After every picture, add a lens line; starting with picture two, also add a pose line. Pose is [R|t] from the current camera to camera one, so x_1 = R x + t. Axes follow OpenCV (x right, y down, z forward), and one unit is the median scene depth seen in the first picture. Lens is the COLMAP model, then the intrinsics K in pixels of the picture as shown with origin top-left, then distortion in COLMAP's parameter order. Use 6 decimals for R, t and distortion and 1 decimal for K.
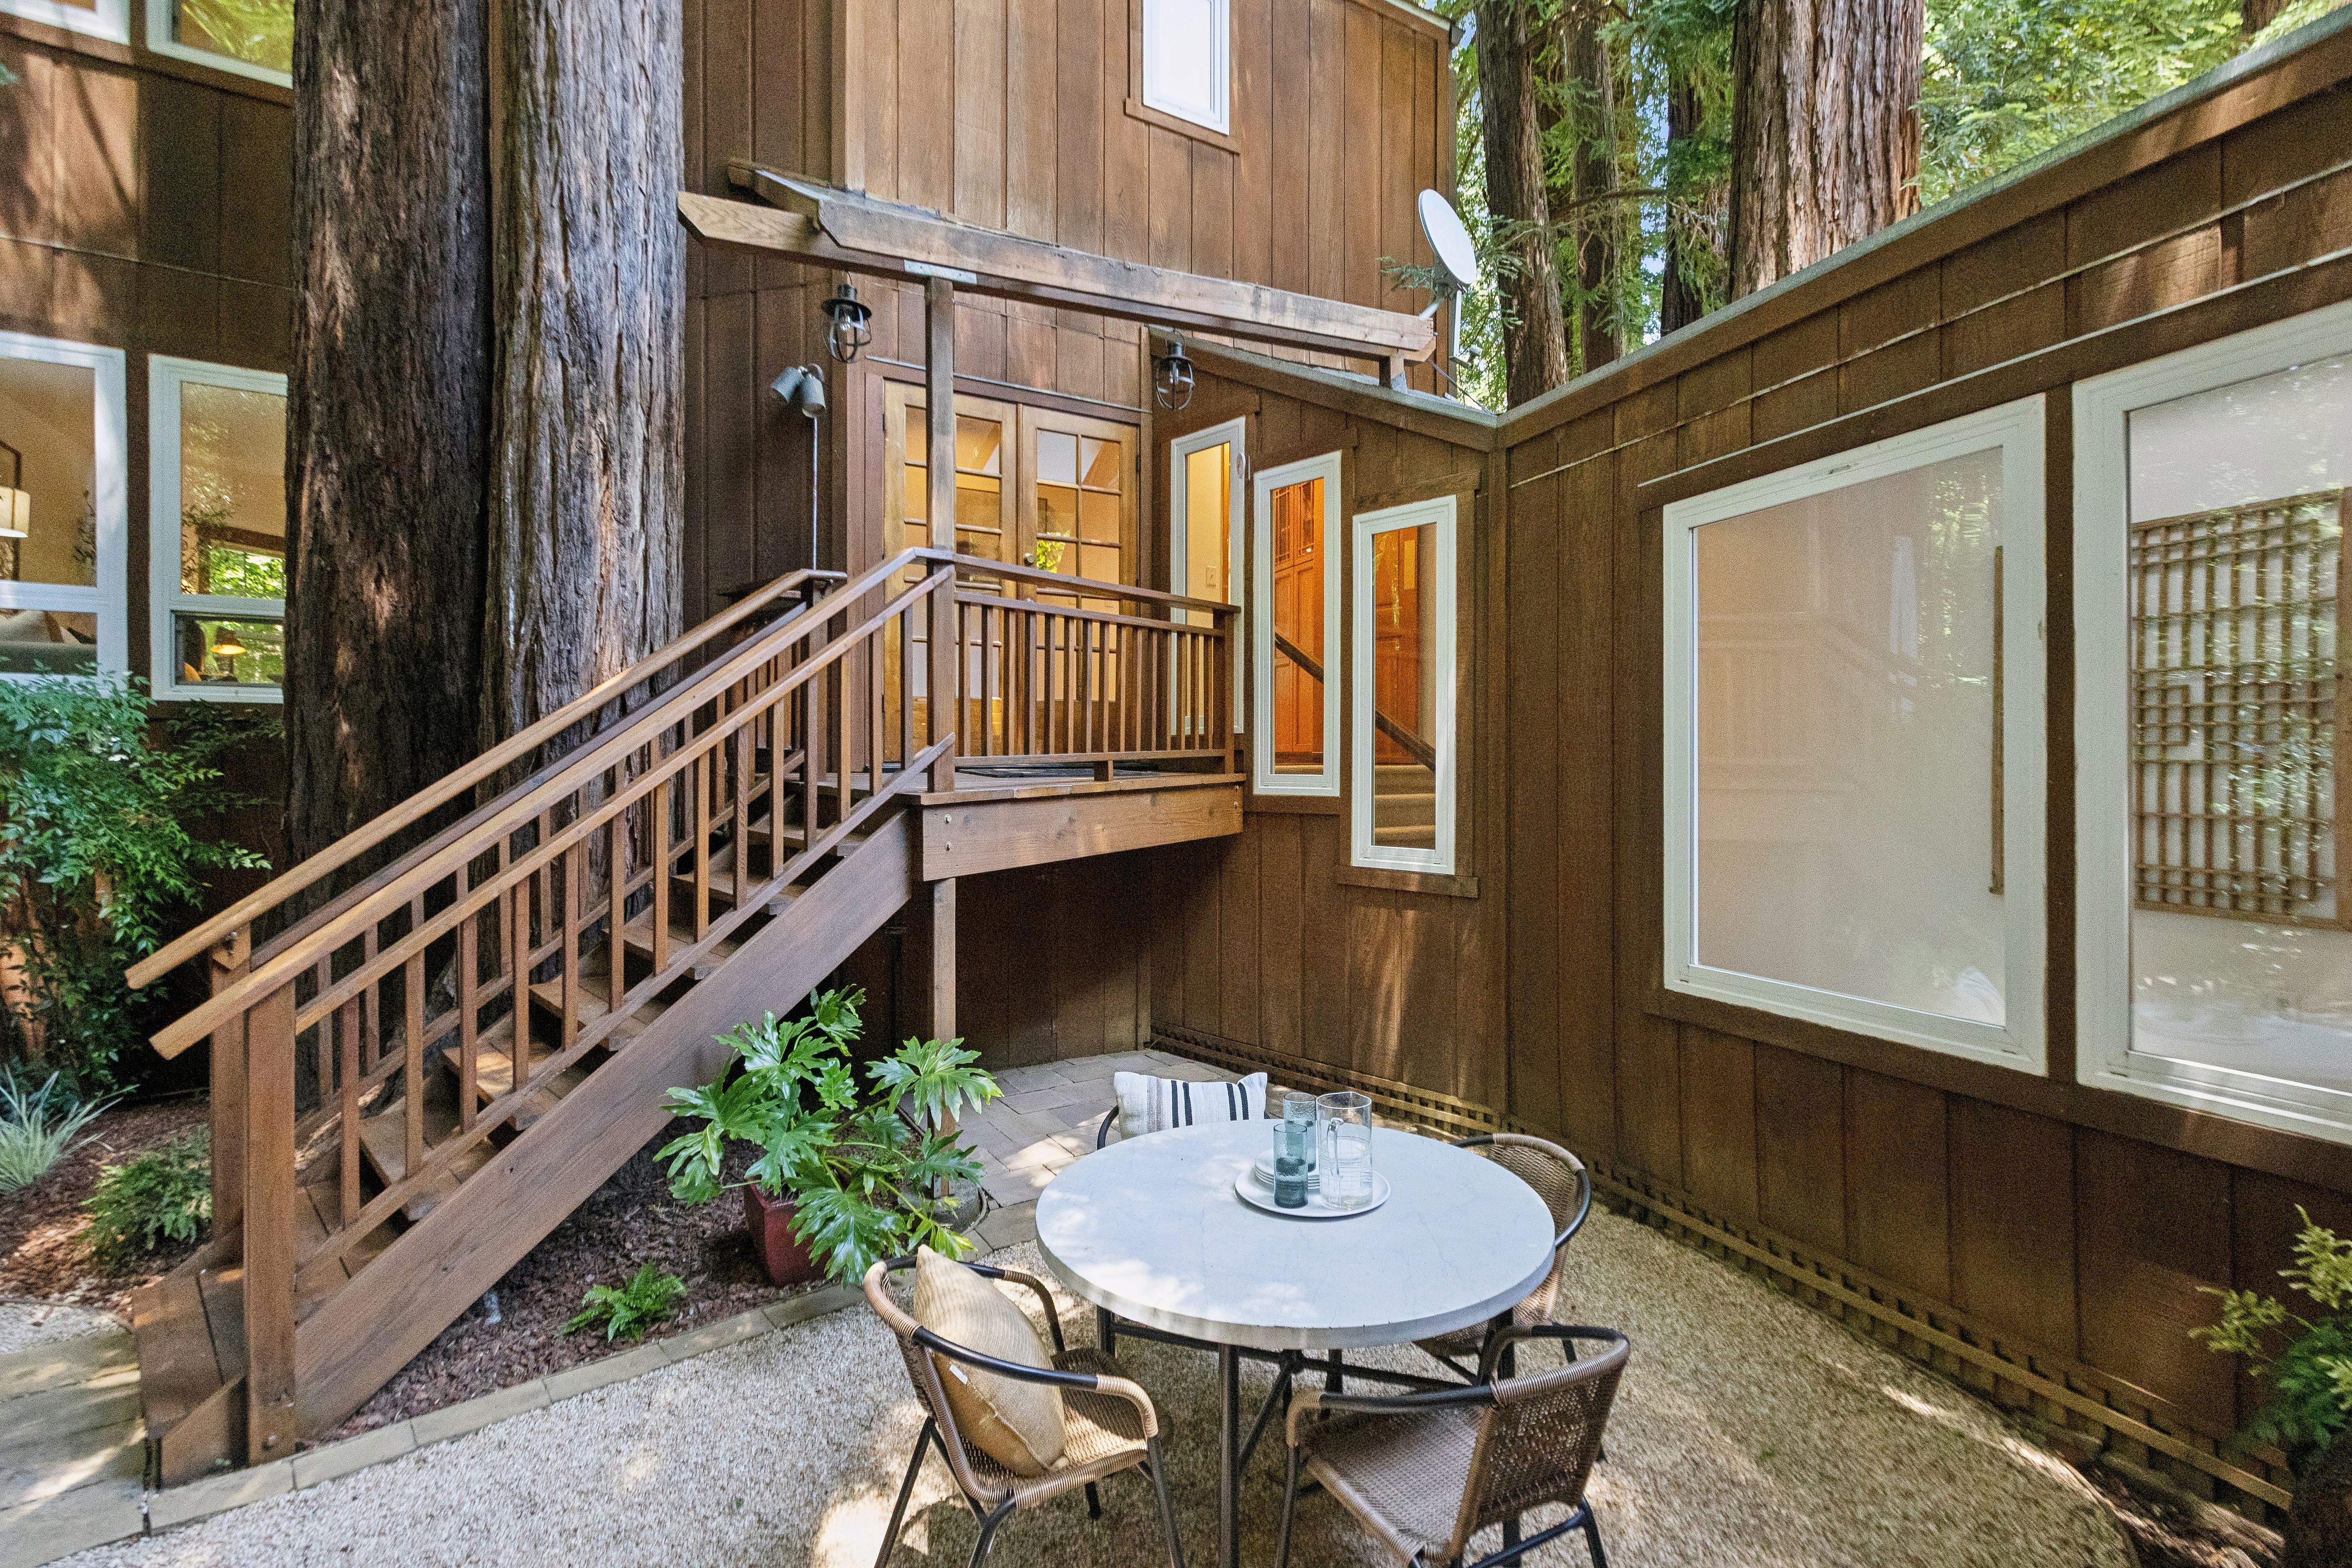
lens RADIAL K [[1063.4, 0, 1186.2], [0, 1063.4, 771.5], [0, 0, 1]] dist [0.003866, -0.001438]
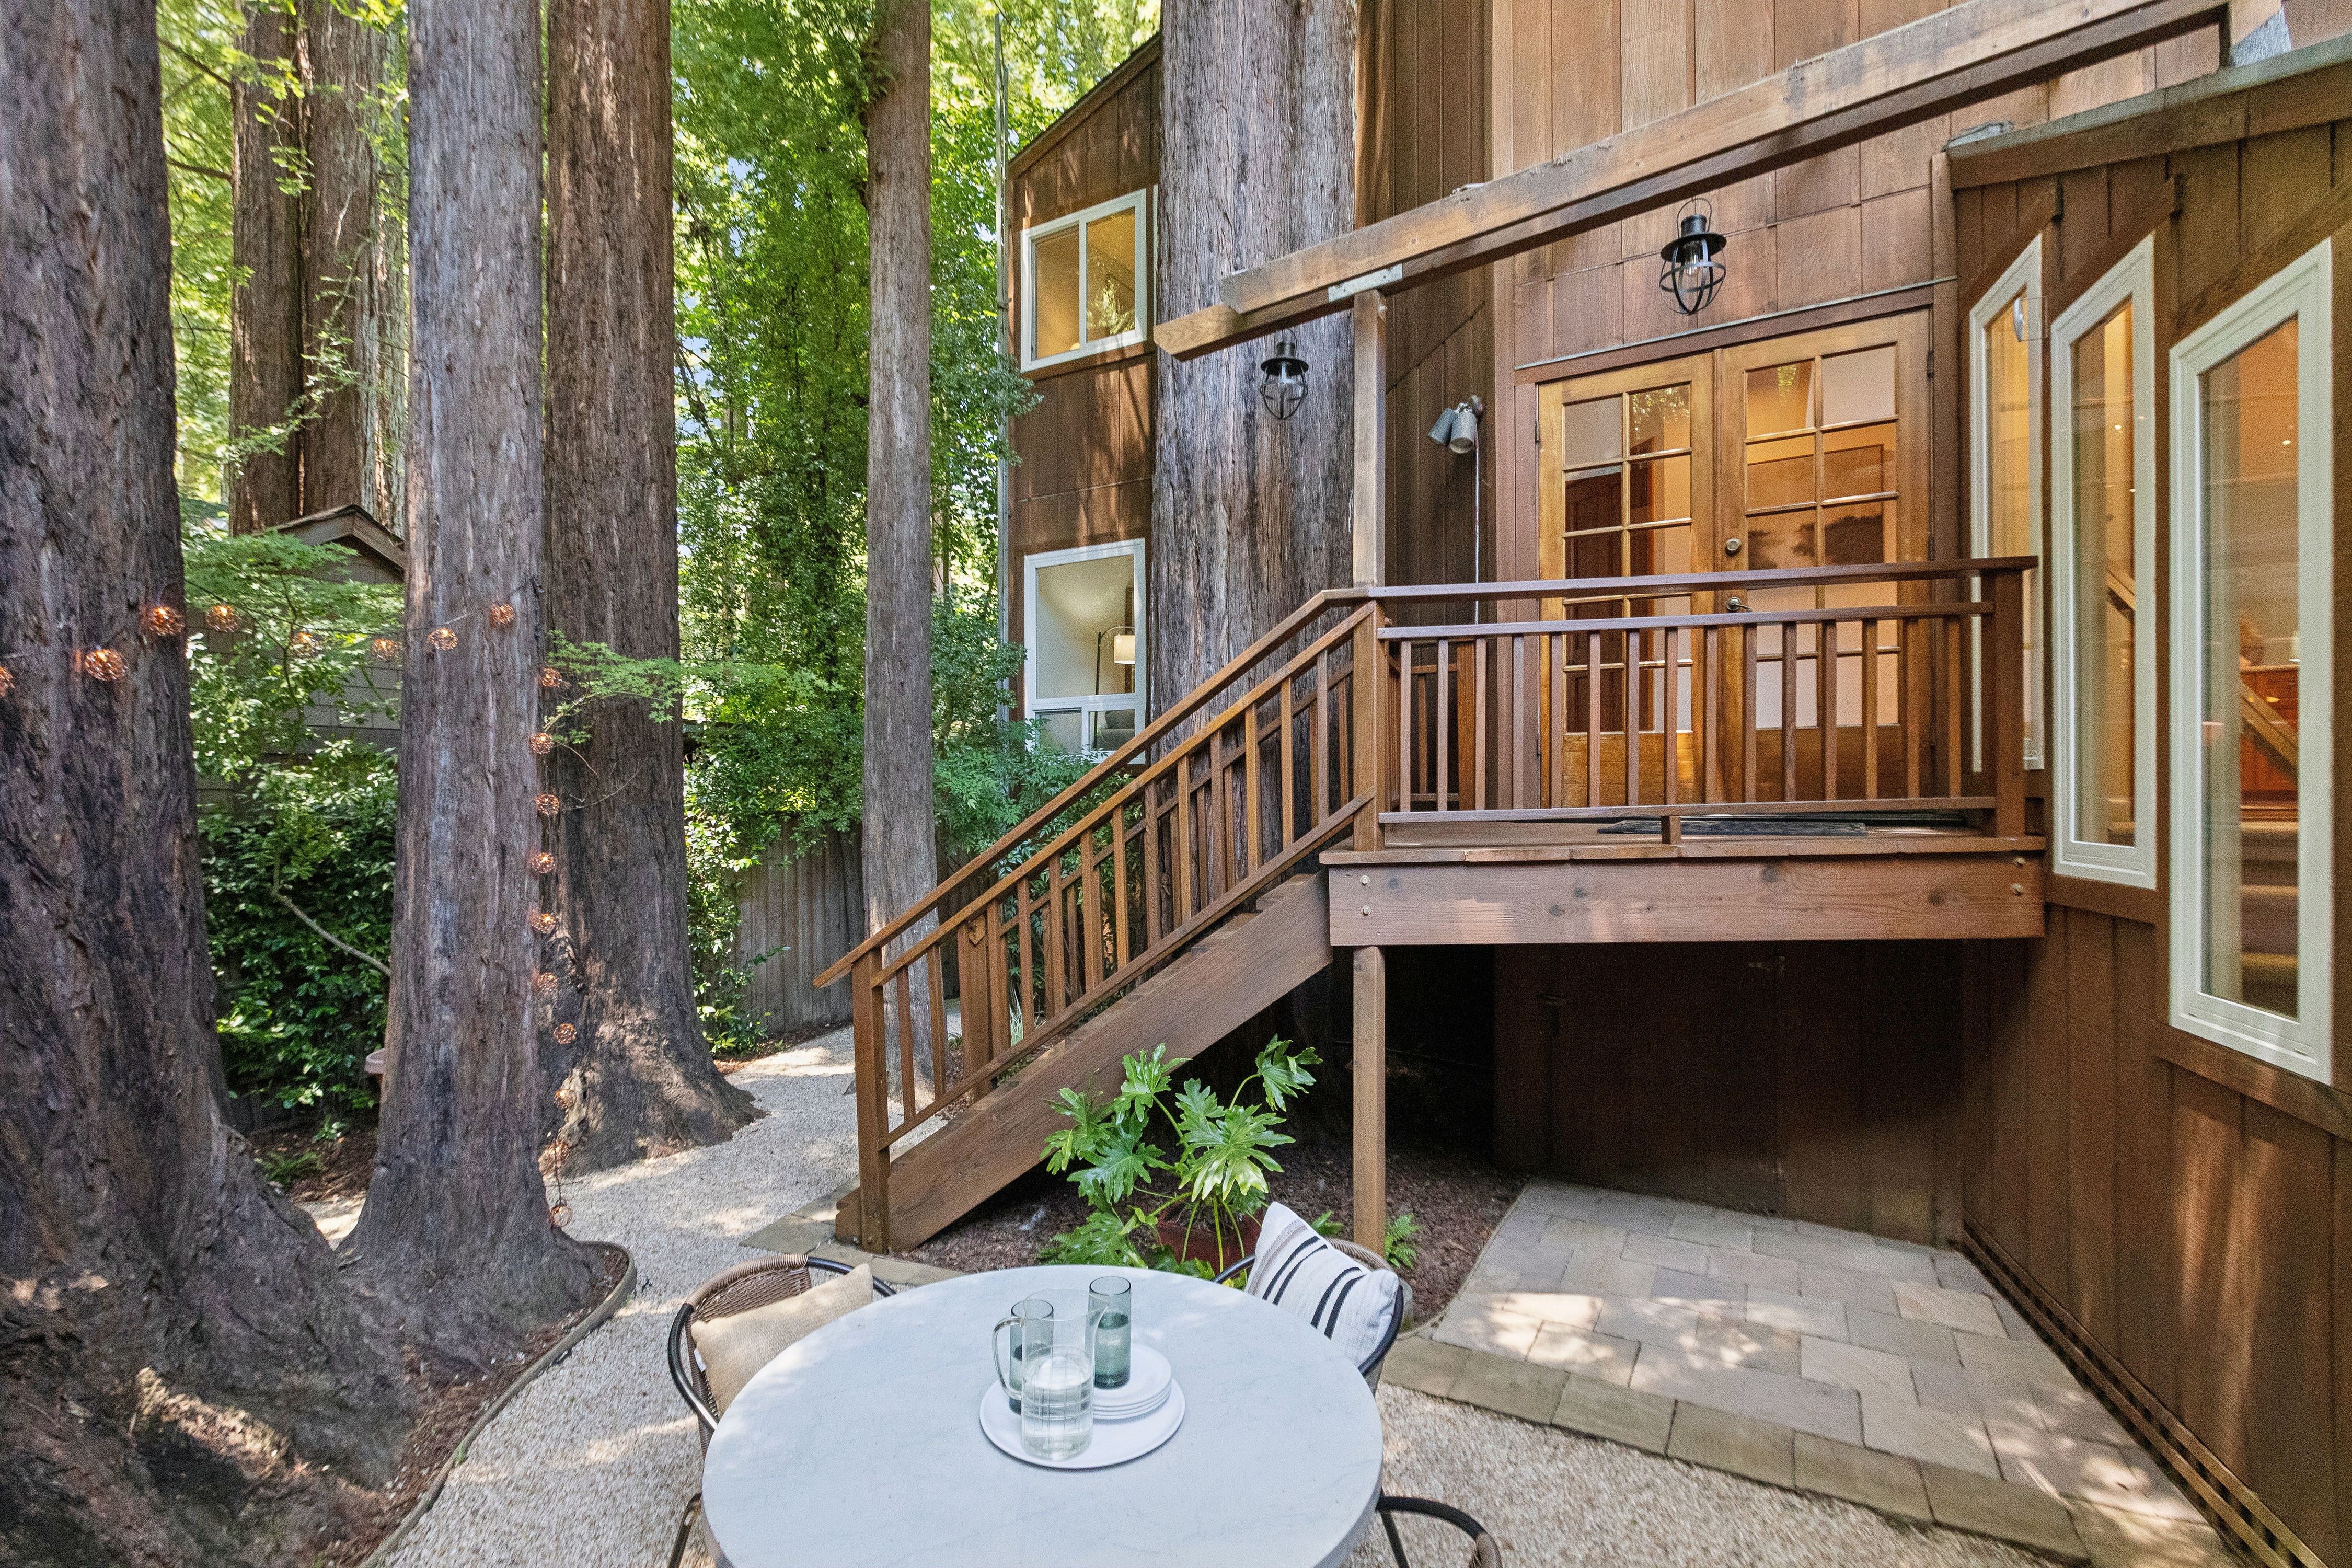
lens RADIAL K [[1063.4, 0, 1184.9], [0, 1063.4, 789.7], [0, 0, 1]] dist [0.003866, -0.001438]
pose [[0.466878, -0.004802, -0.884308, 0.391132], [-0.004592, 0.999959, -0.007854, -0.019601], [0.884310, 0.007727, 0.466837, 0.337286]]
